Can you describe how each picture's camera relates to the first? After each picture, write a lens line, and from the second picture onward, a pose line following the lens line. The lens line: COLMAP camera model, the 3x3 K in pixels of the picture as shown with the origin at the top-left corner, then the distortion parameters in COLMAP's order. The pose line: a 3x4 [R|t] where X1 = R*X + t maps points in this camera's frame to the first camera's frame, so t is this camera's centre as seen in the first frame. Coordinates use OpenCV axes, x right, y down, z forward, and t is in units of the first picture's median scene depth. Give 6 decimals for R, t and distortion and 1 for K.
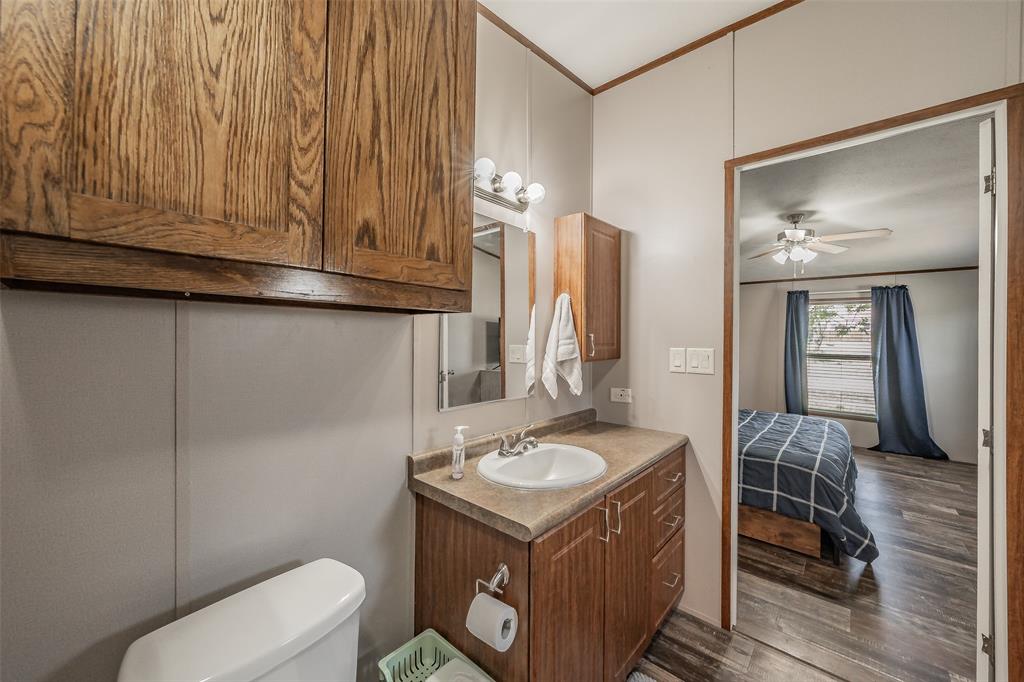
lens RADIAL K [[385.7, 0, 517.5], [0, 385.7, 339.4], [0, 0, 1]] dist [0.001218, -0.000383]
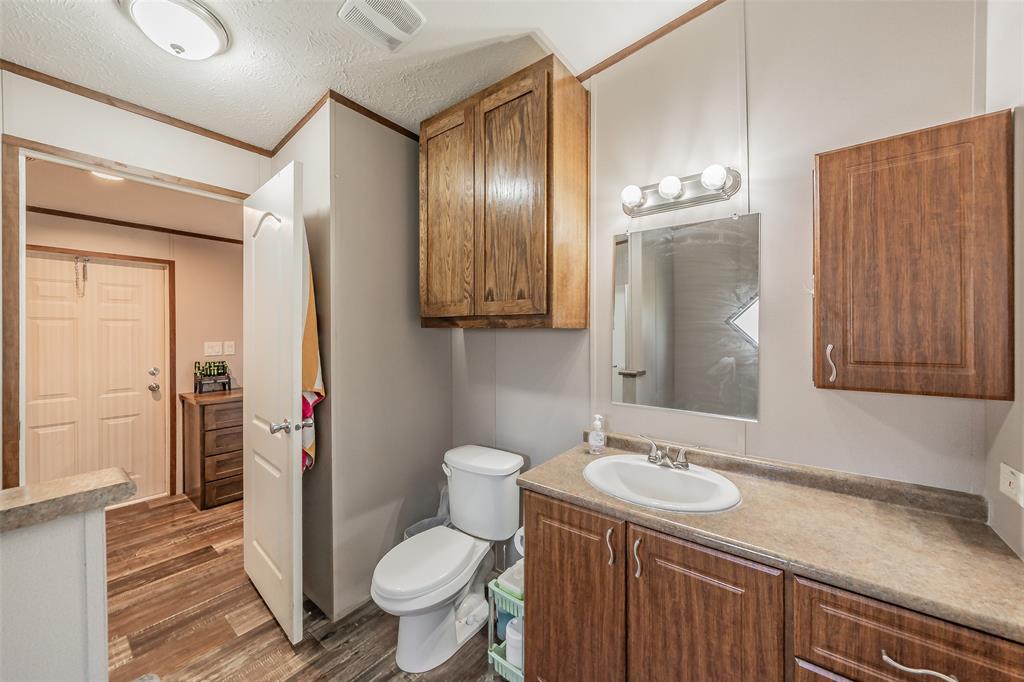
lens RADIAL K [[365.2, 0, 520.1], [0, 365.2, 332.6], [0, 0, 1]] dist [0.002561, -0.000151]
pose [[0.082882, -0.001488, -0.996558, 1.412941], [-0.002648, 0.999995, -0.001714, -0.058084], [0.996556, 0.002781, 0.082877, 0.890012]]
